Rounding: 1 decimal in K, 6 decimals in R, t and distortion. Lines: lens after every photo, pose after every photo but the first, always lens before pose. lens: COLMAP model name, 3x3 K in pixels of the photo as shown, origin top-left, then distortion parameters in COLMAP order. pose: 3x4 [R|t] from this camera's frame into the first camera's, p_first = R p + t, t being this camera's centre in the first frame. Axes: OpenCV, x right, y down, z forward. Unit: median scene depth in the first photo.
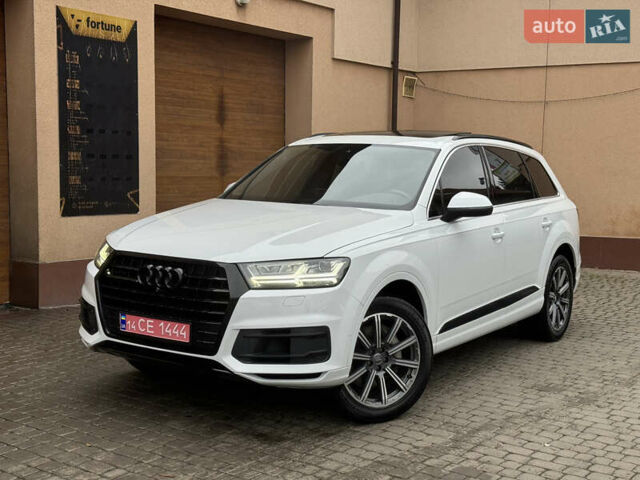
lens RADIAL K [[887.2, 0, 316.5], [0, 887.2, 228.5], [0, 0, 1]] dist [0.106176, 0.000000]
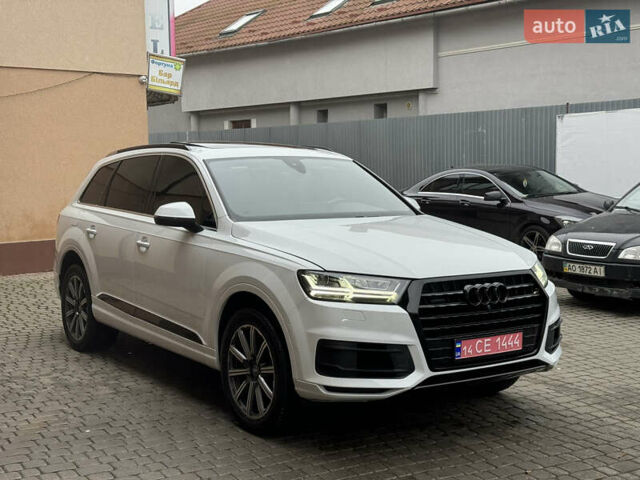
lens RADIAL K [[887.2, 0, 316.4], [0, 887.2, 239.1], [0, 0, 1]] dist [0.106176, 0.000000]
pose [[0.388057, -0.096951, 0.916522, -0.990444], [0.082339, 0.994122, 0.070297, -0.080088], [-0.917950, 0.048186, 0.393759, 0.661280]]
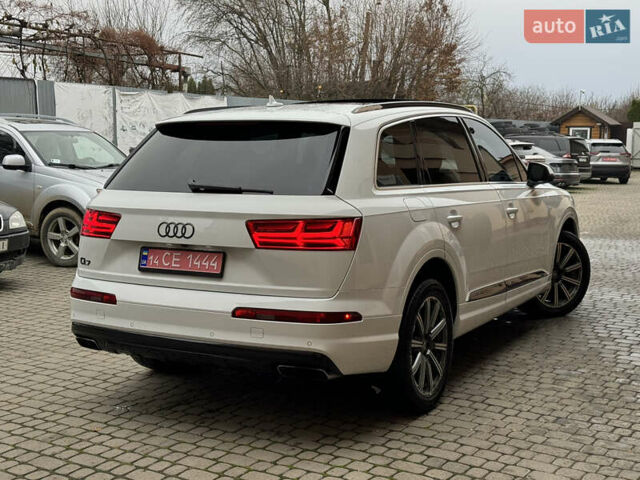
lens RADIAL K [[887.2, 0, 312.1], [0, 887.2, 241.0], [0, 0, 1]] dist [0.106176, 0.000000]
pose [[-0.997631, -0.013840, -0.067393, 0.258949], [-0.026344, 0.981746, 0.188362, -0.173315], [0.063556, 0.189691, -0.979785, 2.343043]]
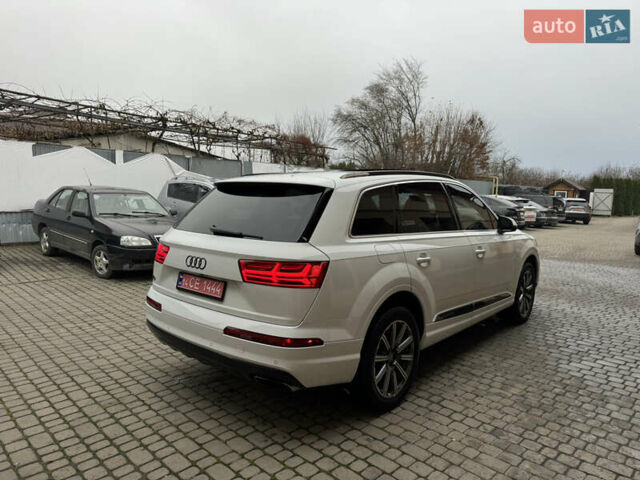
lens RADIAL K [[447.0, 0, 314.6], [0, 447.0, 241.2], [0, 0, 1]] dist [0.051849, -0.058100]
pose [[-0.988100, -0.059934, 0.141657, 0.113737], [-0.032423, 0.981427, 0.189074, -0.162020], [-0.150358, 0.182231, -0.971692, 2.059631]]
